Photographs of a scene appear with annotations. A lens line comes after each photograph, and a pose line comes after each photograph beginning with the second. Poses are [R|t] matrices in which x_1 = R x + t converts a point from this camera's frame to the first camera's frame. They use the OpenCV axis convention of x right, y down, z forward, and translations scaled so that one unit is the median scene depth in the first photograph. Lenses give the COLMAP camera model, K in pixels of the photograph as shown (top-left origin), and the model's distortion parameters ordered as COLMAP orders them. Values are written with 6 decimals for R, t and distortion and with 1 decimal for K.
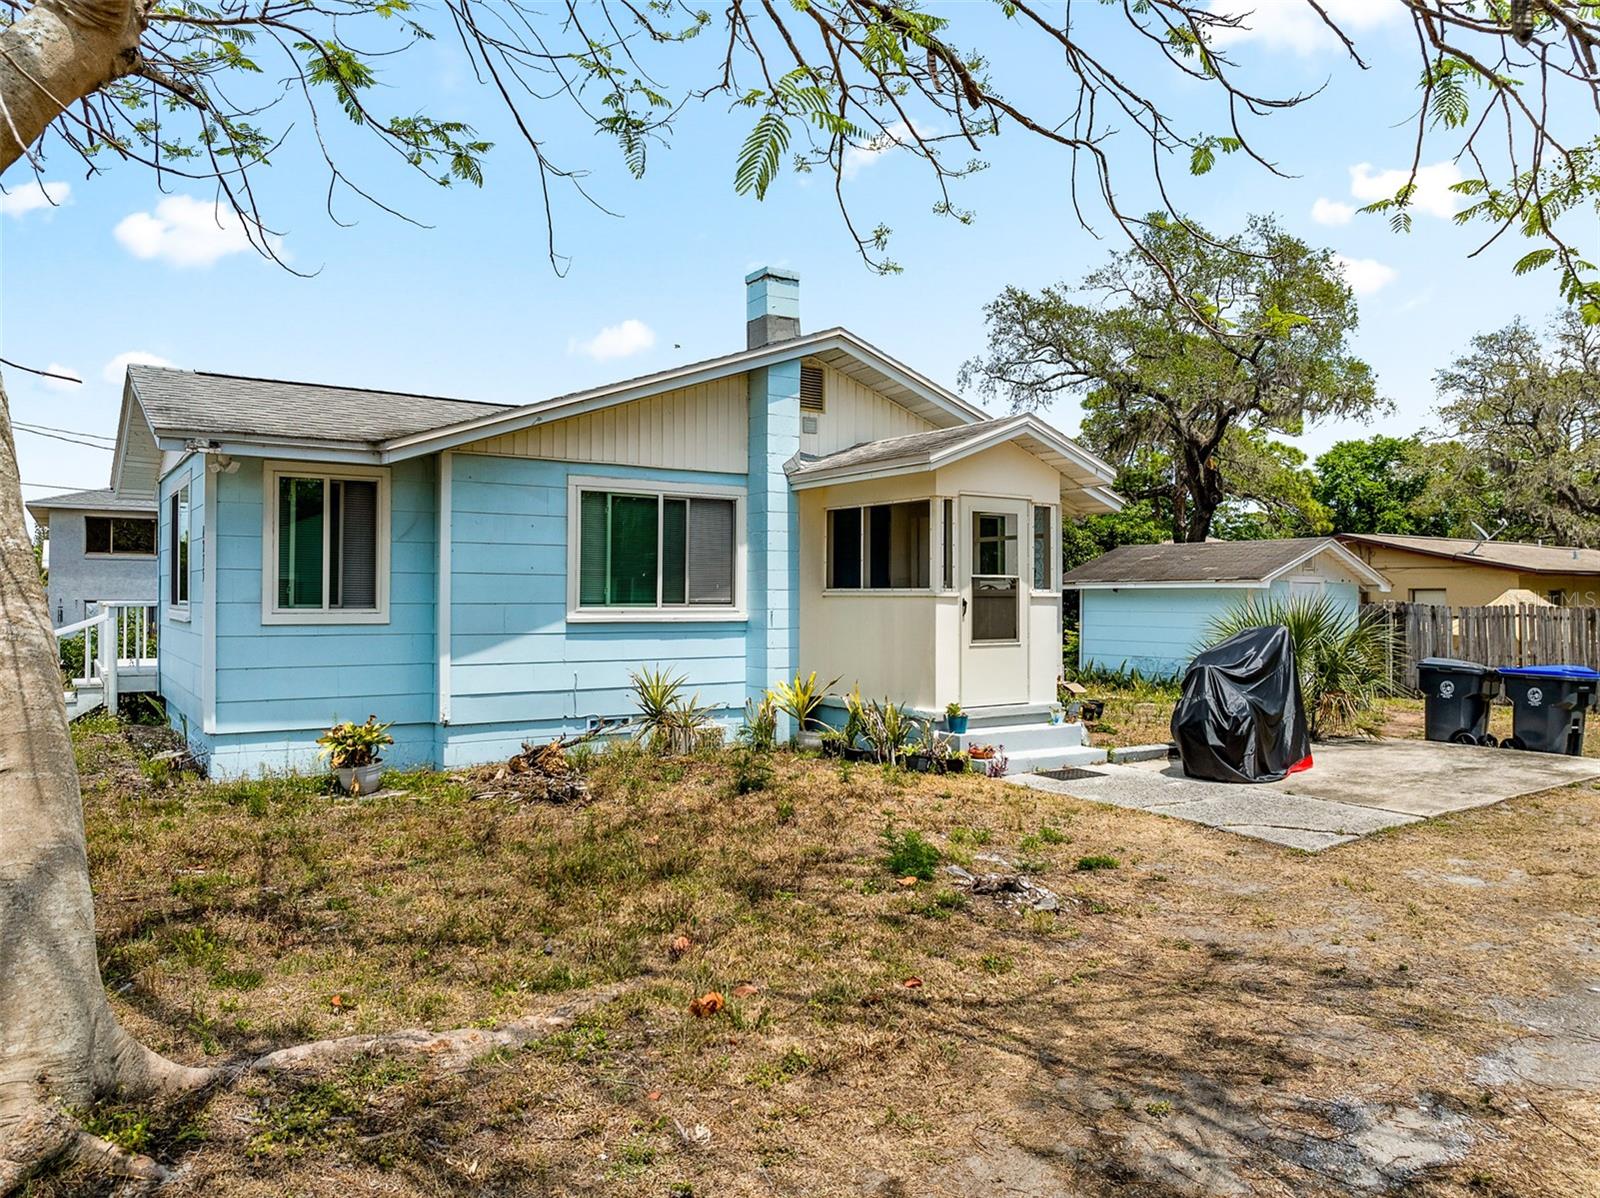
lens RADIAL K [[1139.3, 0, 792.4], [0, 1139.3, 590.3], [0, 0, 1]] dist [-0.027434, -0.006154]
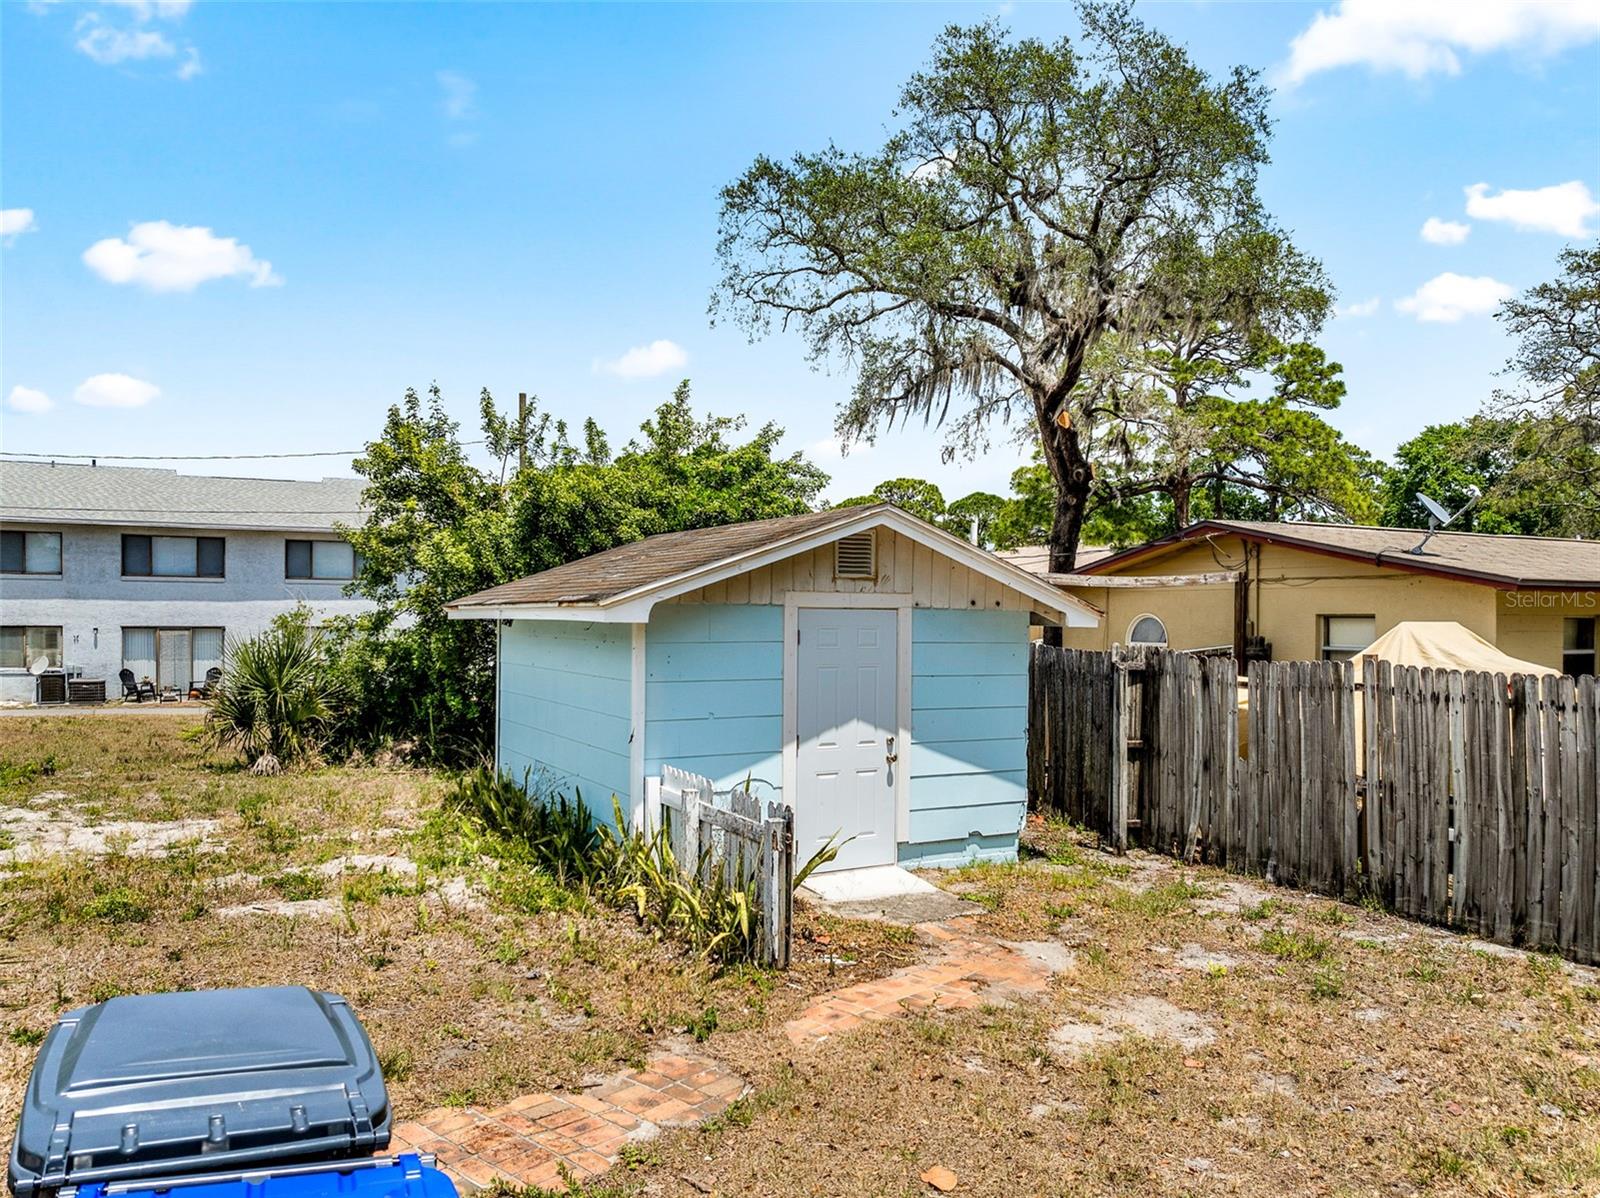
lens RADIAL K [[1139.3, 0, 805.1], [0, 1139.3, 611.3], [0, 0, 1]] dist [-0.027434, -0.006154]
pose [[0.993273, 0.002235, -0.115778, 0.313007], [-0.002010, 0.999996, 0.002056, -0.003683], [0.115782, -0.001810, 0.993273, 0.358097]]
